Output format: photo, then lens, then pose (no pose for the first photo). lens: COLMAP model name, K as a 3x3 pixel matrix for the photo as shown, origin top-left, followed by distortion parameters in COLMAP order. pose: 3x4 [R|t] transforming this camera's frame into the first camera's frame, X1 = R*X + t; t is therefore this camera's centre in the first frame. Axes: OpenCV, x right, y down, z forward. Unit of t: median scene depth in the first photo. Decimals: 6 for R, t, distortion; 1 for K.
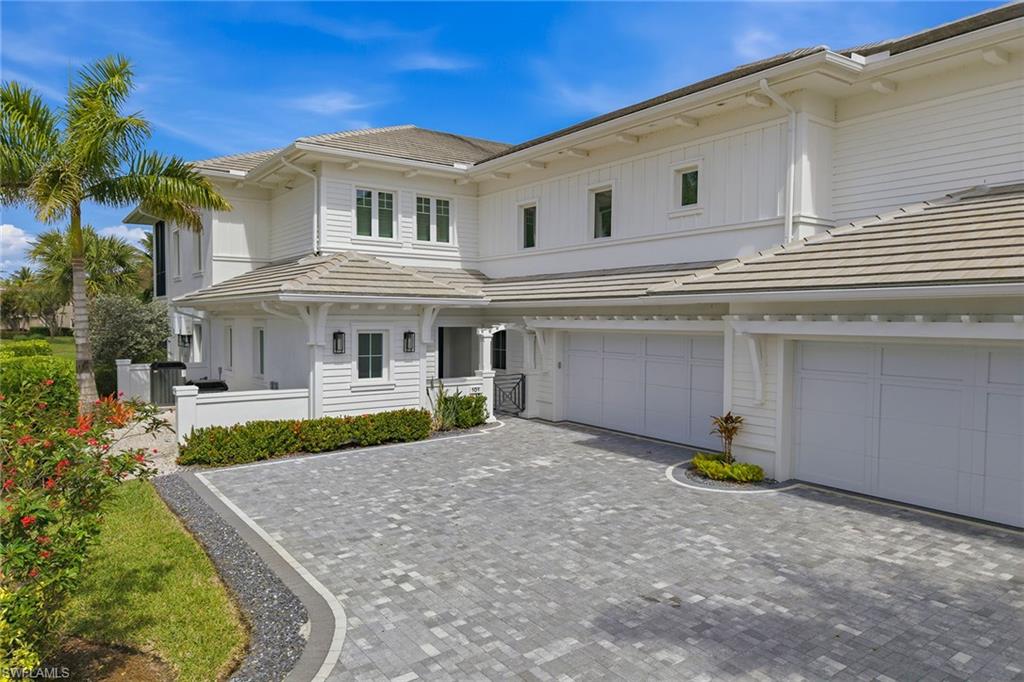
lens RADIAL K [[685.6, 0, 512.4], [0, 685.6, 340.5], [0, 0, 1]] dist [0.041602, -0.032203]
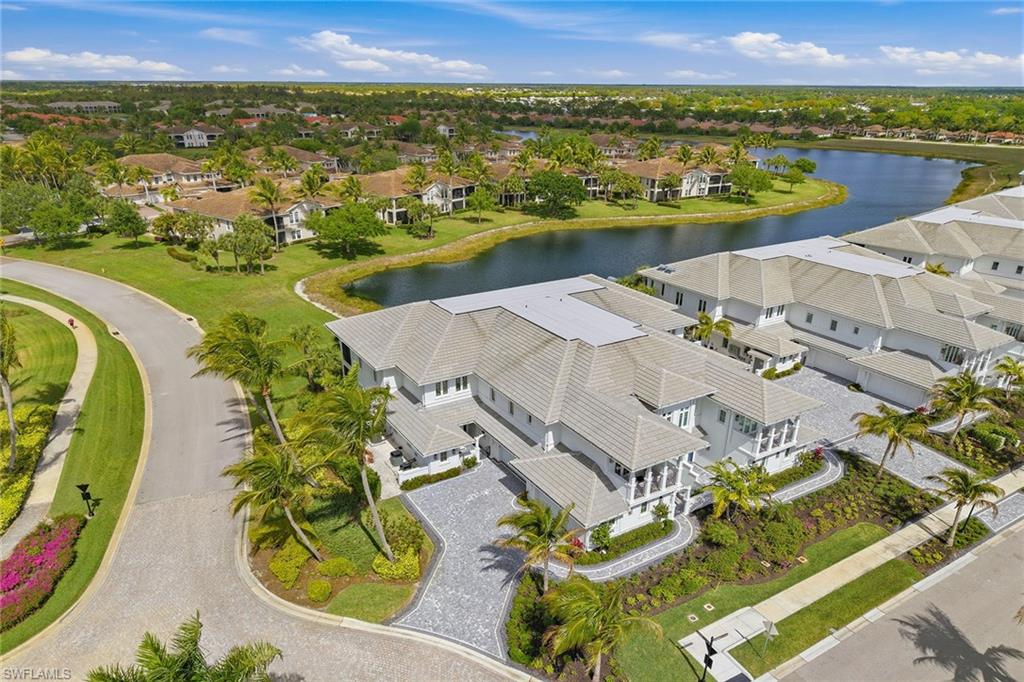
lens RADIAL K [[685.6, 0, 512.4], [0, 685.6, 340.5], [0, 0, 1]] dist [0.041602, -0.032203]
pose [[0.997756, 0.026378, -0.061537, 0.327697], [-0.006074, 0.950990, 0.309163, -1.497756], [0.066676, -0.308095, 0.949016, -2.015617]]
